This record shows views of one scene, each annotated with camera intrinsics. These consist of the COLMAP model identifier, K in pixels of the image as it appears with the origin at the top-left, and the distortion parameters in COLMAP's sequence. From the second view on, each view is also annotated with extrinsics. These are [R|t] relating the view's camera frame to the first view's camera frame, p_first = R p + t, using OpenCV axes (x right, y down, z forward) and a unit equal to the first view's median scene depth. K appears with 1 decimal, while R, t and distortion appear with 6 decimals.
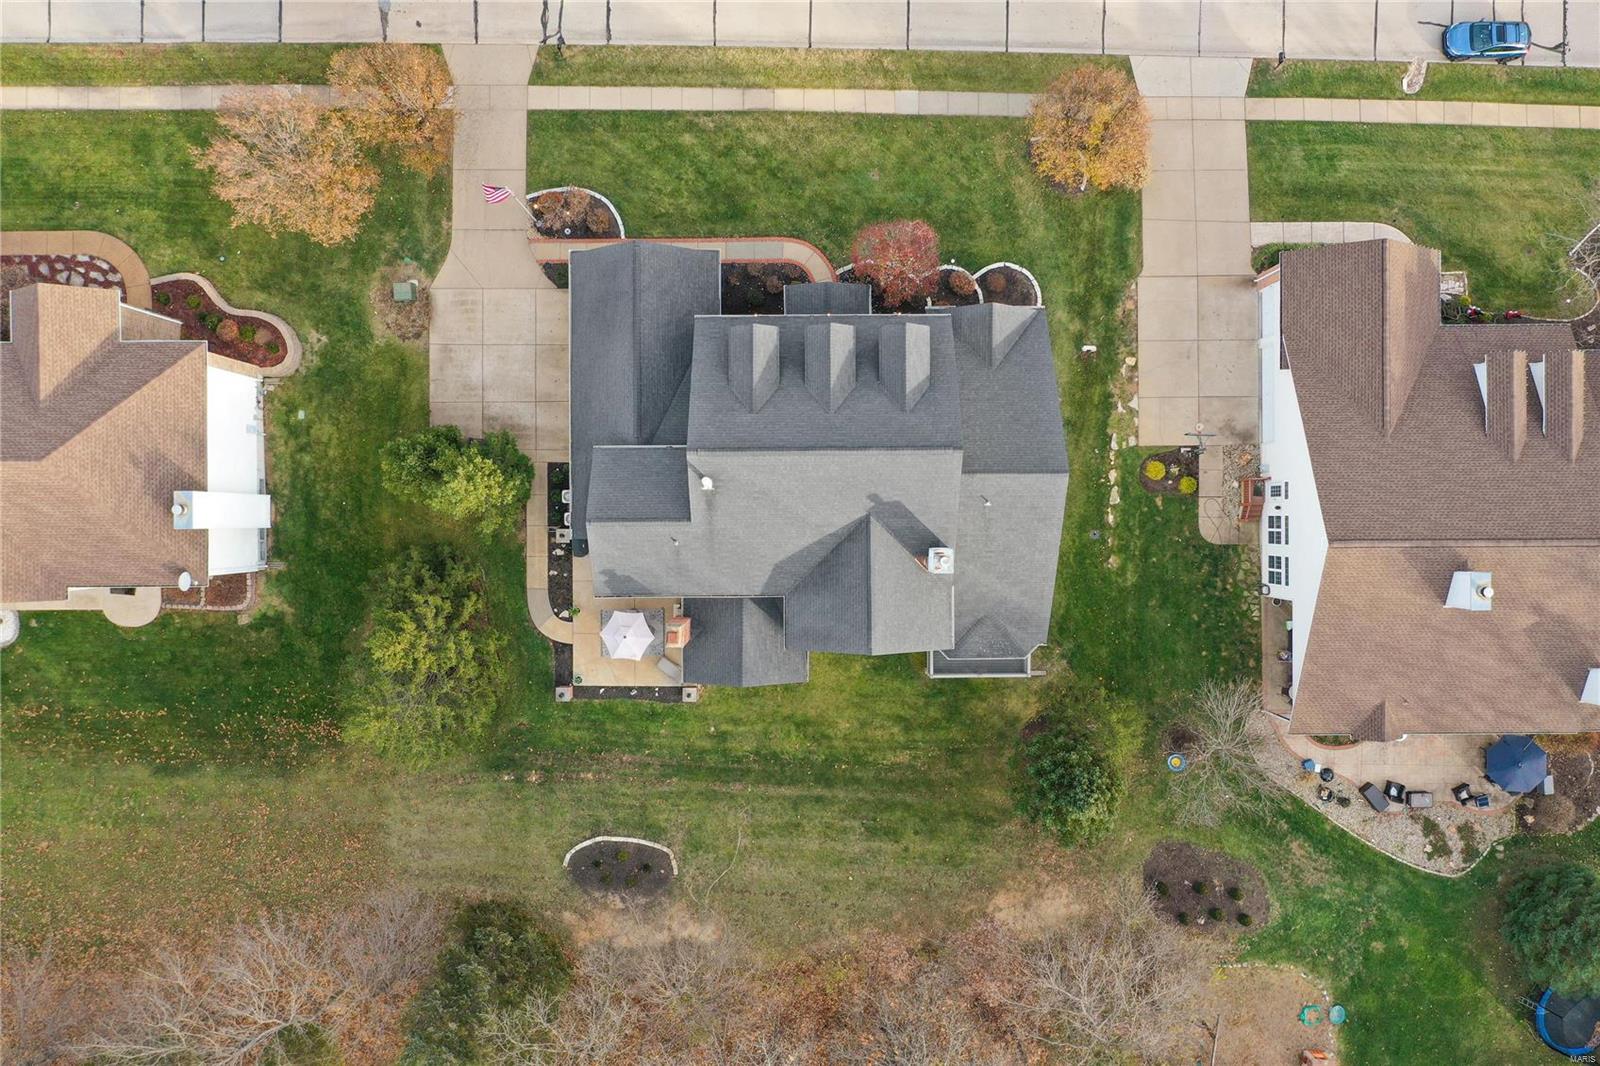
lens RADIAL K [[1257.7, 0, 798.5], [0, 1257.7, 526.2], [0, 0, 1]] dist [-0.001872, -0.006657]
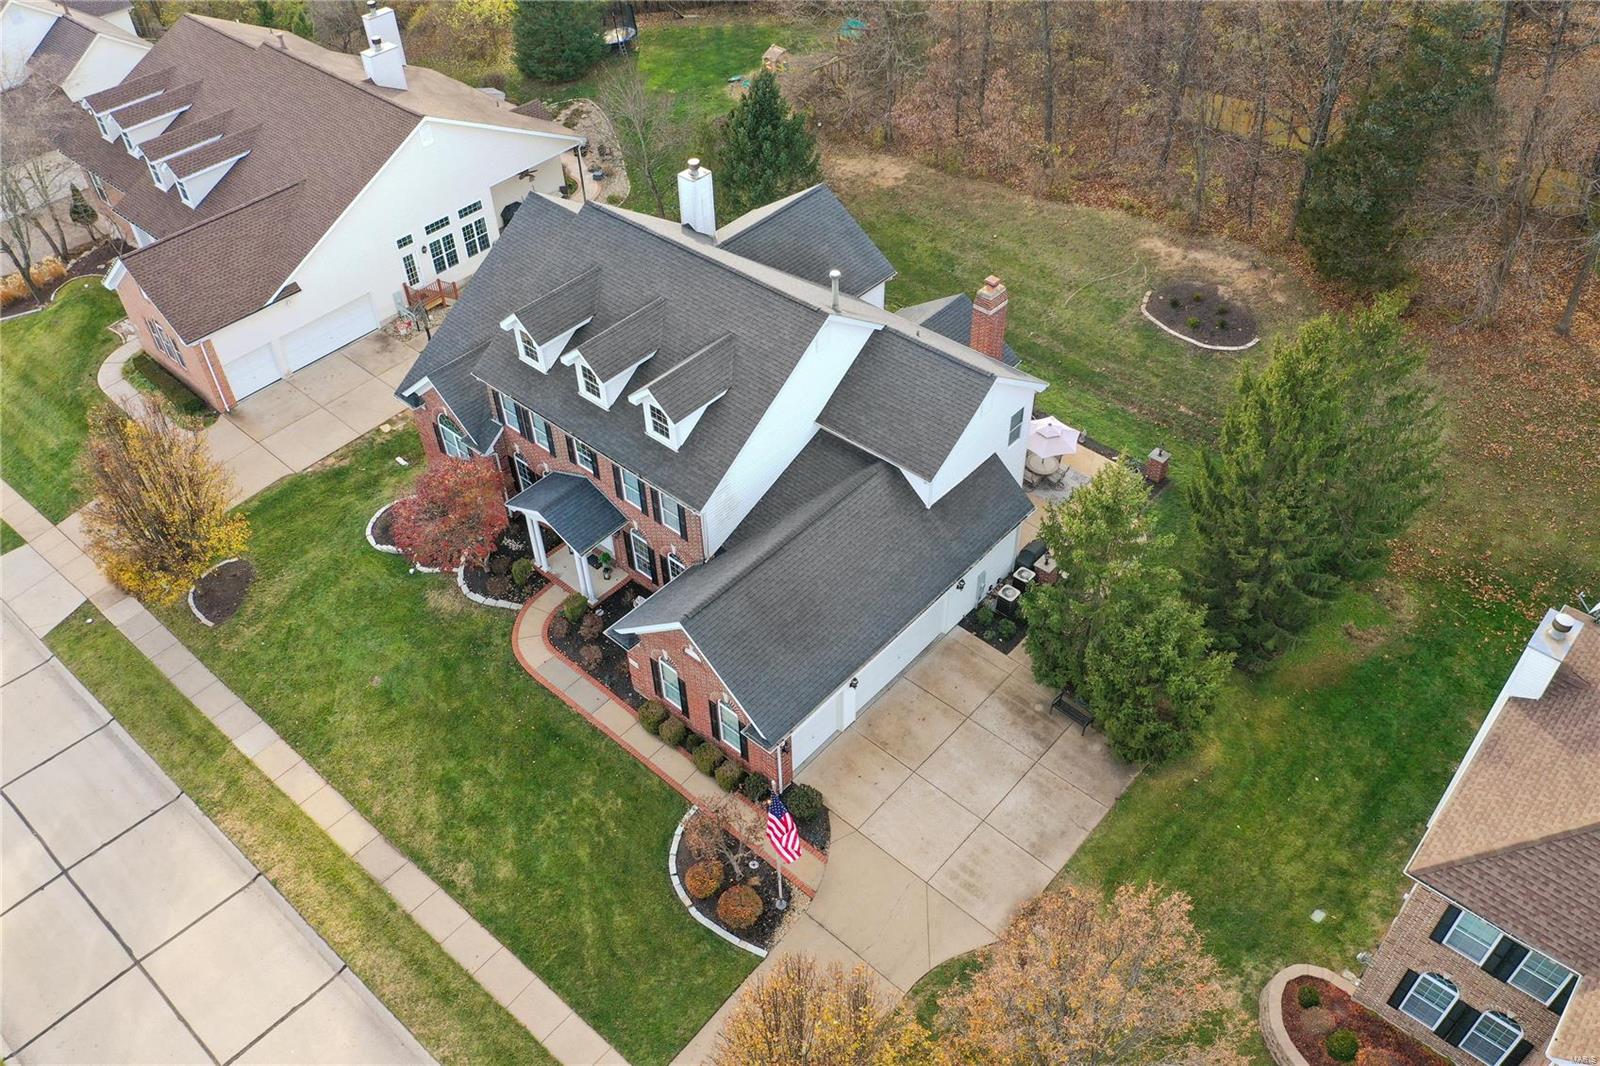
lens RADIAL K [[1257.7, 0, 796.6], [0, 1257.7, 526.3], [0, 0, 1]] dist [-0.001872, -0.006657]
pose [[-0.744233, -0.442575, 0.500245, -0.419736], [0.667297, -0.525033, 0.528258, -0.445034], [0.028851, 0.726958, 0.686075, 0.470823]]
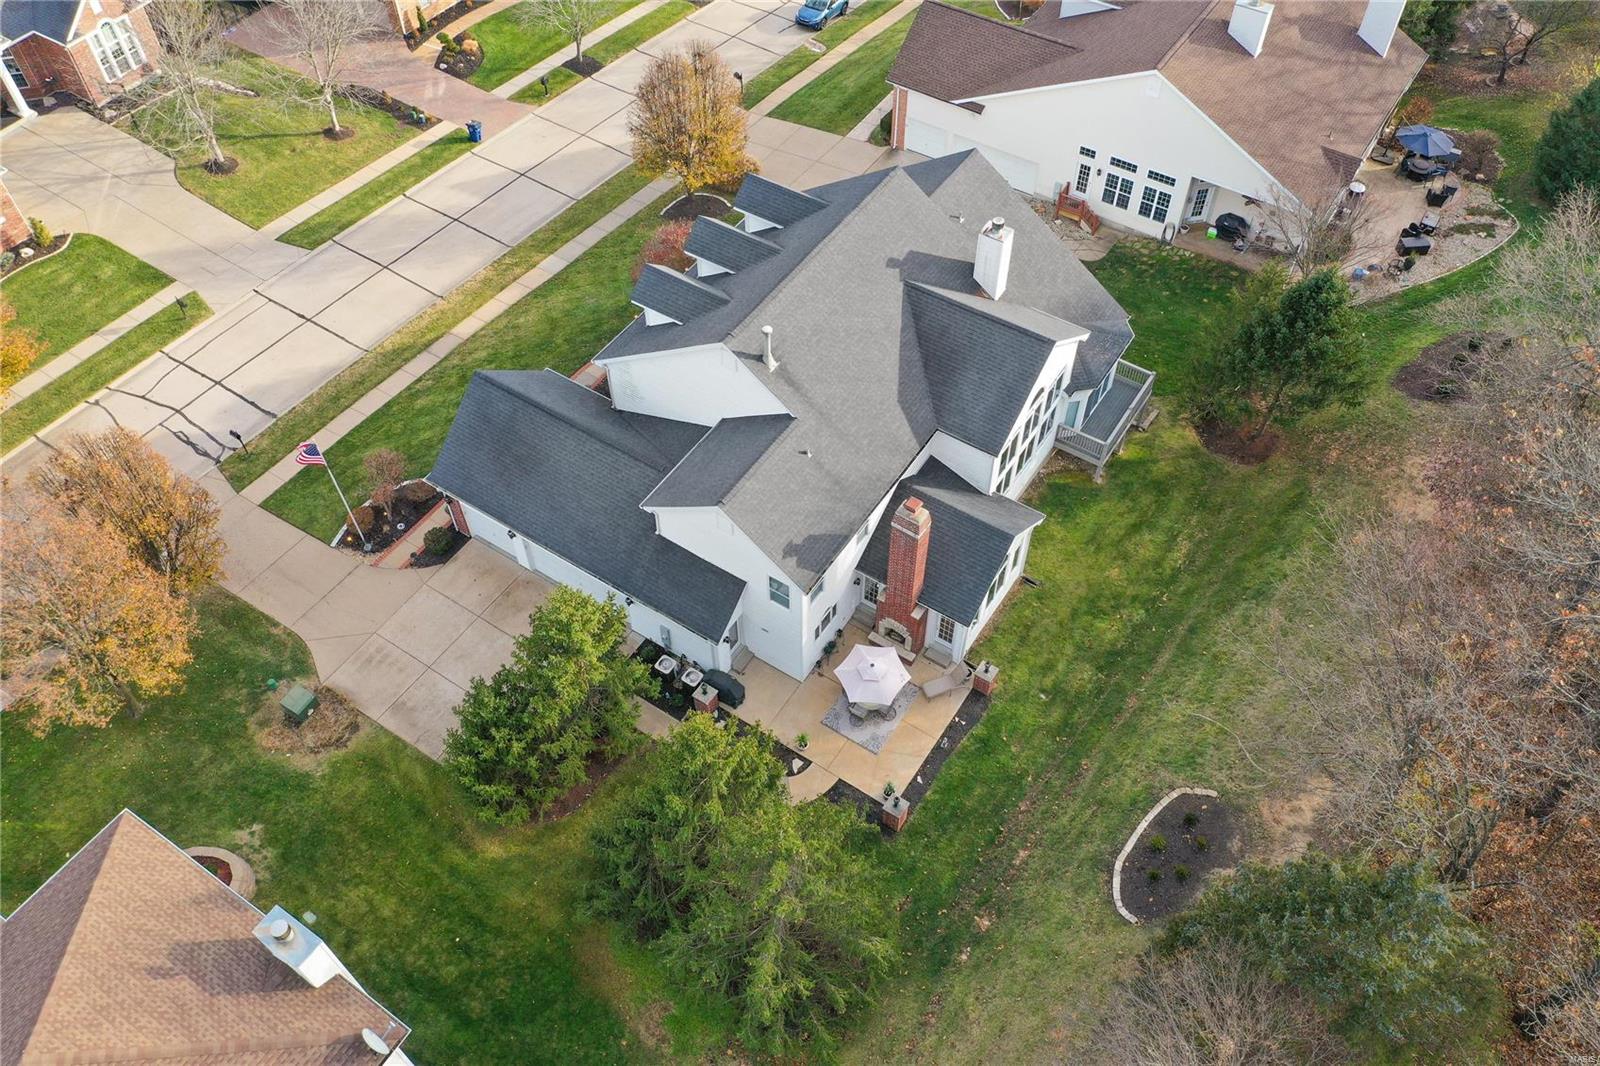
lens RADIAL K [[1257.7, 0, 797.5], [0, 1257.7, 526.5], [0, 0, 1]] dist [-0.001872, -0.006657]
pose [[0.553888, -0.652035, 0.517744, -0.452642], [0.832521, 0.425632, -0.354609, 0.256652], [0.010849, 0.627446, 0.778585, 0.374288]]
